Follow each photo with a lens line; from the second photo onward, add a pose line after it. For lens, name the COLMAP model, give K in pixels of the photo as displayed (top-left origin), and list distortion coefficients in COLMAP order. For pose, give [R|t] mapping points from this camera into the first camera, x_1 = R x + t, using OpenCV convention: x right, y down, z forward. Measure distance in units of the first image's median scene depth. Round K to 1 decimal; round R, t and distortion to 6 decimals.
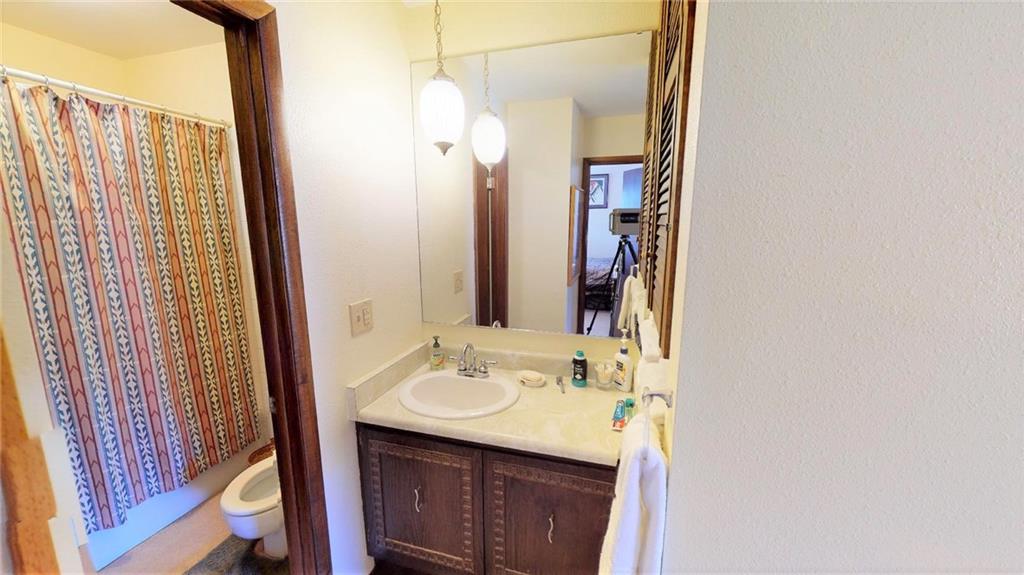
lens RADIAL K [[374.5, 0, 508.7], [0, 374.5, 288.7], [0, 0, 1]] dist [0.000890, 0.000053]
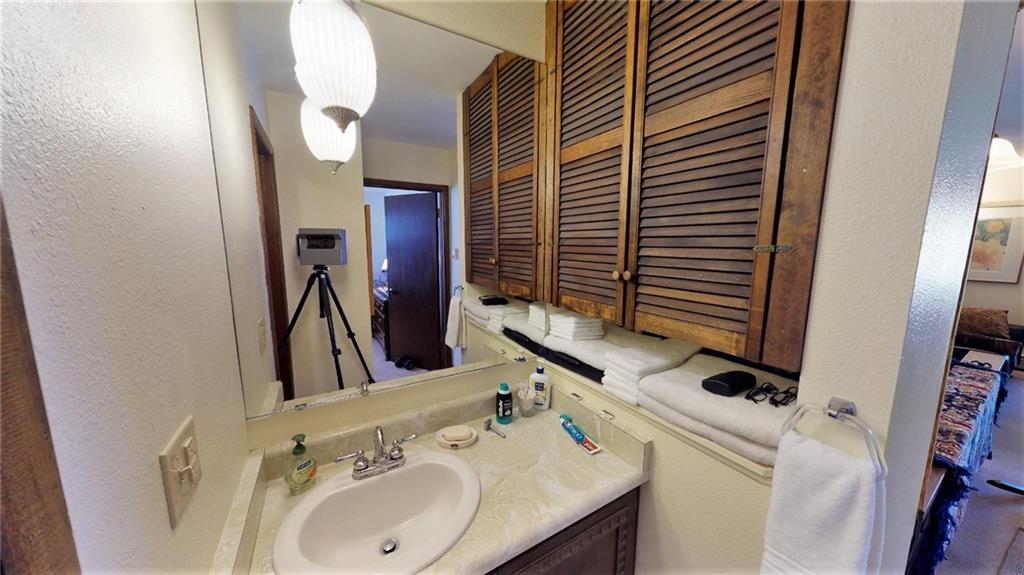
lens RADIAL K [[321.2, 0, 512.0], [0, 321.2, 287.5], [0, 0, 1]] dist [0.000006, 0.000003]
pose [[0.678001, -0.098247, 0.728466, -0.346145], [0.128378, 0.991623, 0.014254, -0.077858], [-0.723764, 0.083855, 0.684934, 0.425120]]
